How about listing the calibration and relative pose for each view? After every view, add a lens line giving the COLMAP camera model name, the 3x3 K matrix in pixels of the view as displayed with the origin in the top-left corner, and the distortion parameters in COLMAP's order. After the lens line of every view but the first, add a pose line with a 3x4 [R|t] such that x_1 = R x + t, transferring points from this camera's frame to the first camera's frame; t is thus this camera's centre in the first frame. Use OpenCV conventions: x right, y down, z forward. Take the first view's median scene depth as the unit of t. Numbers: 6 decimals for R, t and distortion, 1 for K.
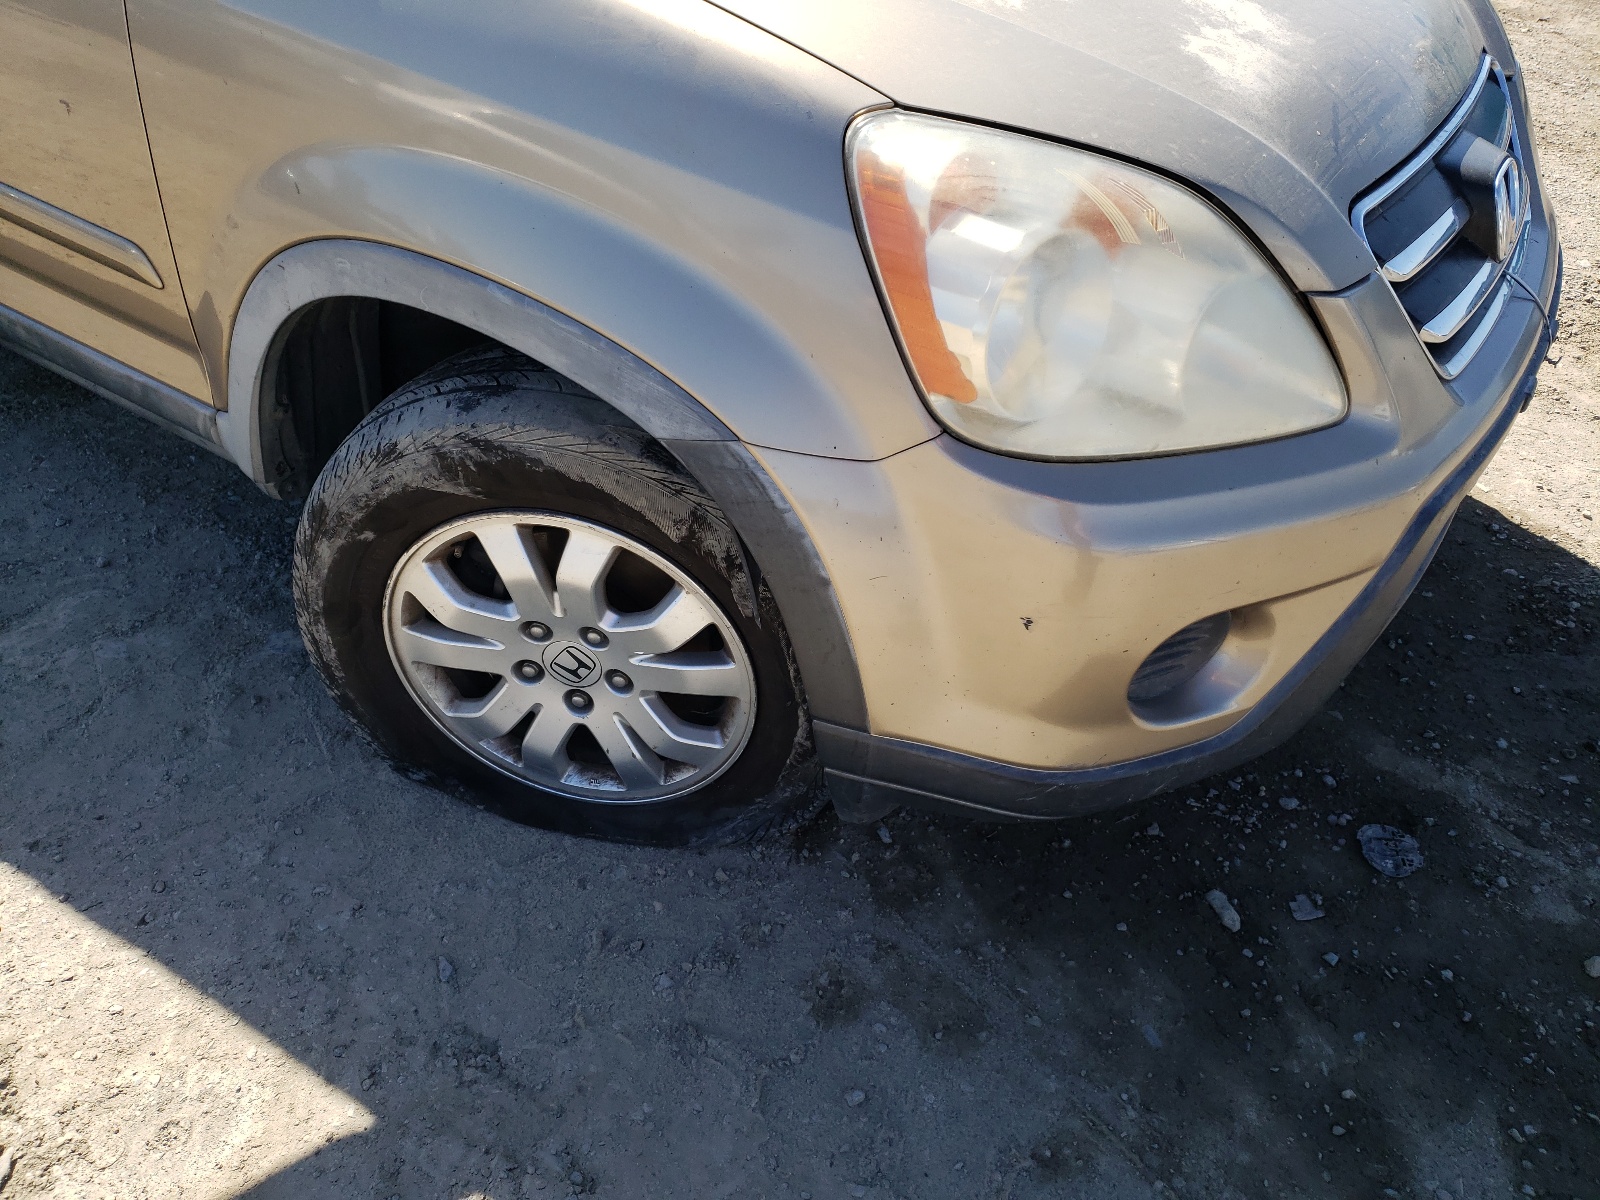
lens RADIAL K [[1320.3, 0, 789.5], [0, 1320.3, 606.9], [0, 0, 1]] dist [0.036545, -0.027598]
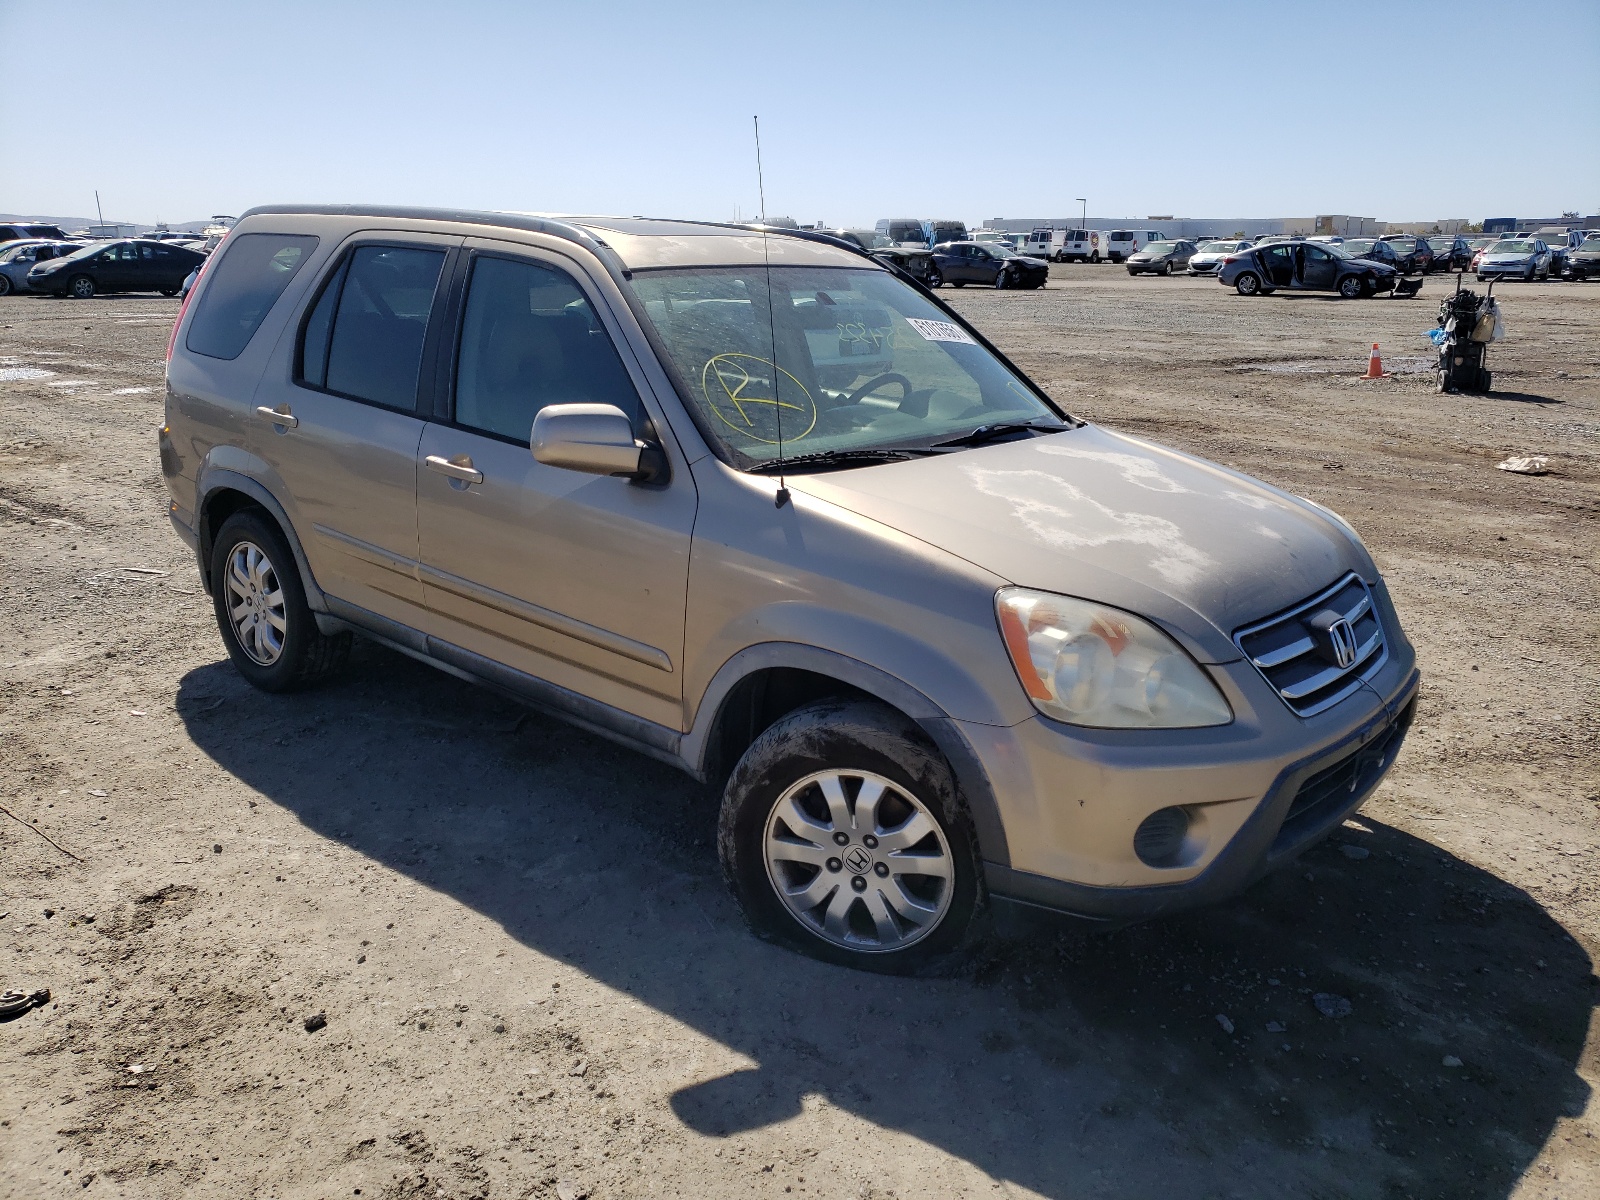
lens RADIAL K [[1320.3, 0, 799.9], [0, 1320.3, 595.8], [0, 0, 1]] dist [0.036545, -0.027598]
pose [[0.990765, 0.003438, -0.135548, 0.012138], [-0.054277, 0.926147, -0.373238, 0.437292], [0.124254, 0.377148, 0.917780, -0.979545]]
